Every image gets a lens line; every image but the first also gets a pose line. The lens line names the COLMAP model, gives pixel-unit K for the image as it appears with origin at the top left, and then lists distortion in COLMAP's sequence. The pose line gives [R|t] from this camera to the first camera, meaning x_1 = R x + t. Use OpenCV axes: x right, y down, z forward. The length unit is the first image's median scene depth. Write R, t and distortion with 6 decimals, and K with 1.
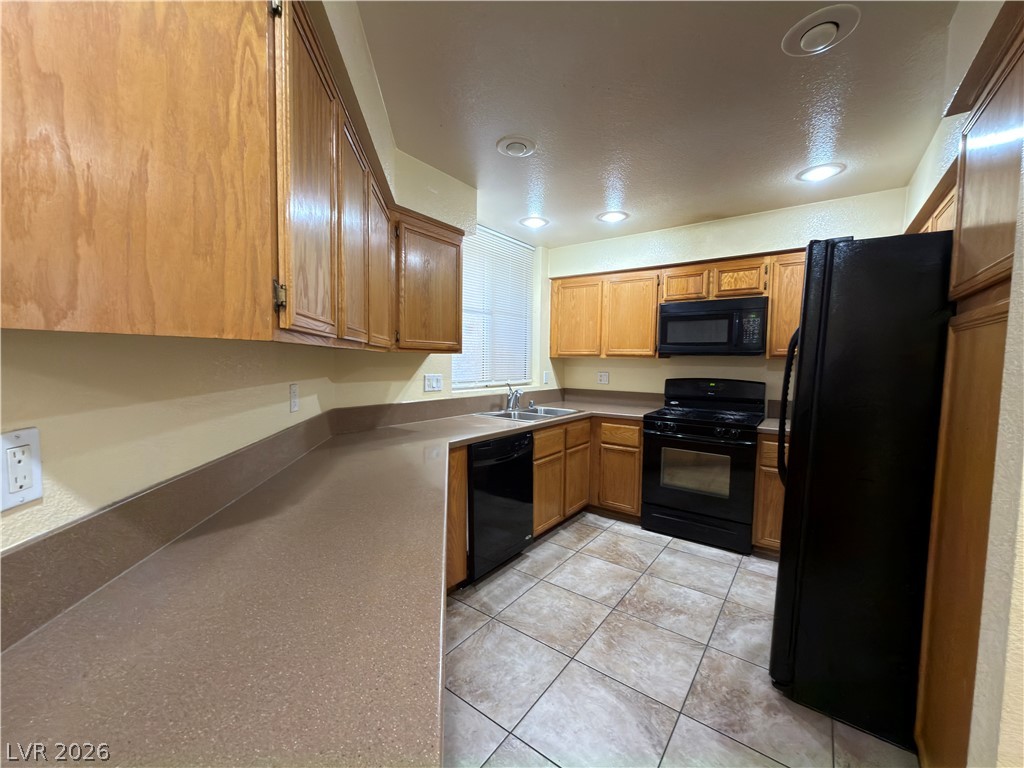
lens RADIAL K [[408.9, 0, 509.2], [0, 408.9, 378.7], [0, 0, 1]] dist [0.001197, -0.000163]
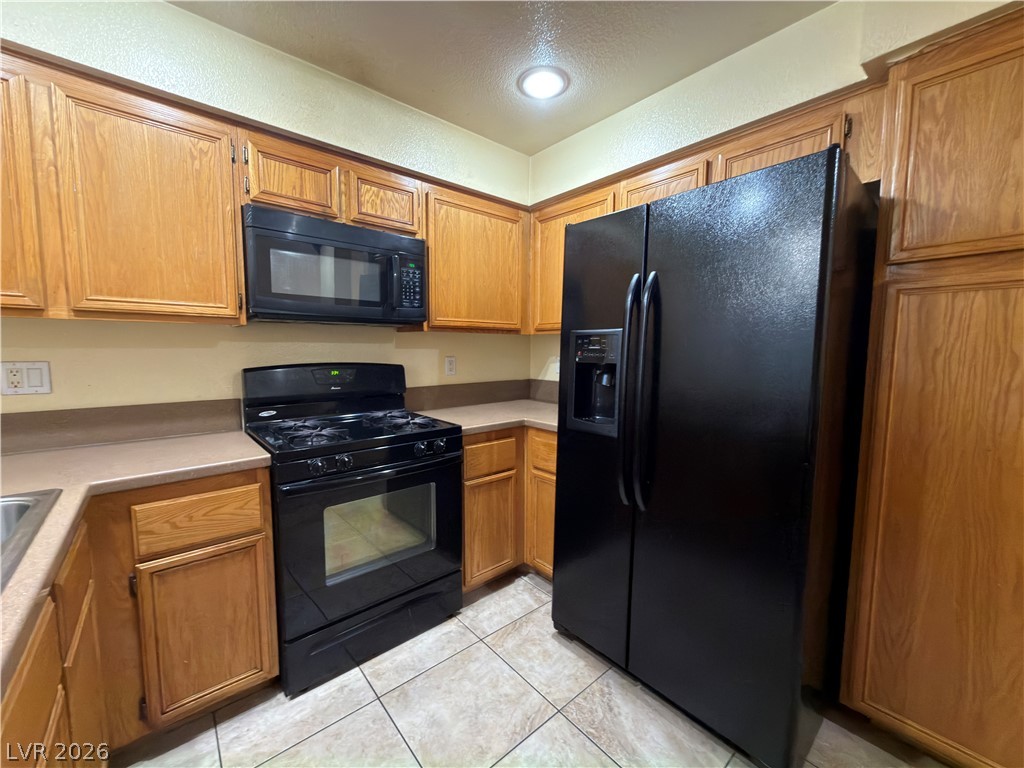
lens RADIAL K [[408.9, 0, 511.7], [0, 408.9, 384.1], [0, 0, 1]] dist [0.001197, -0.000163]
pose [[0.209717, -0.095858, 0.973052, -0.037744], [0.044416, 0.995089, 0.088456, -0.012448], [-0.976753, 0.024668, 0.212945, 0.712175]]
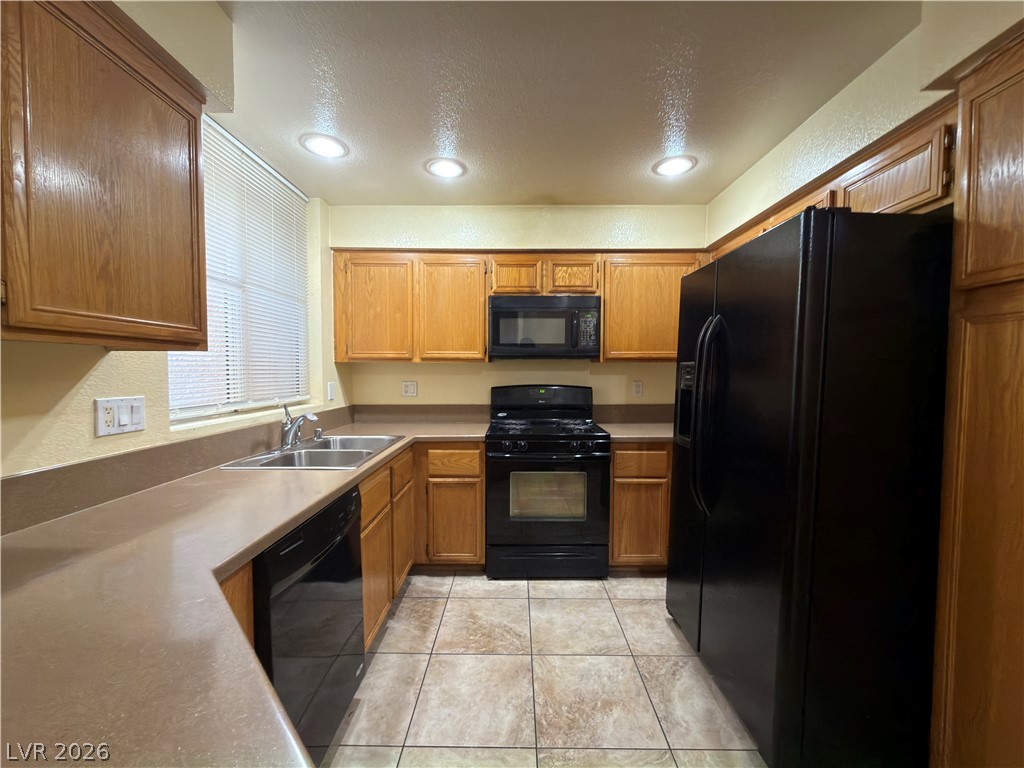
lens RADIAL K [[408.9, 0, 510.3], [0, 408.9, 382.3], [0, 0, 1]] dist [0.001197, -0.000163]
pose [[0.804031, -0.031166, 0.593770, -0.104118], [0.037981, 0.999278, 0.001020, -0.010417], [-0.593373, 0.021732, 0.804634, 0.367405]]
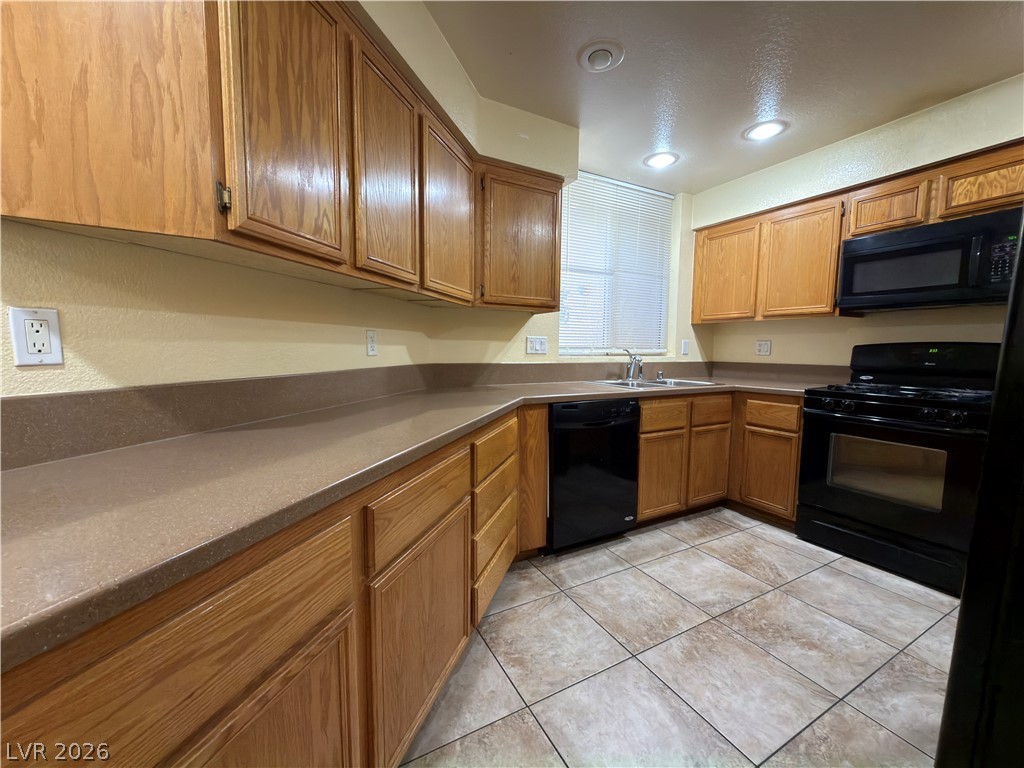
lens RADIAL K [[408.9, 0, 511.3], [0, 408.9, 379.7], [0, 0, 1]] dist [0.001197, -0.000163]
pose [[0.909448, 0.028127, -0.414865, 0.159853], [-0.017443, 0.999412, 0.029521, 0.062847], [0.415452, -0.019612, 0.909404, 0.092751]]
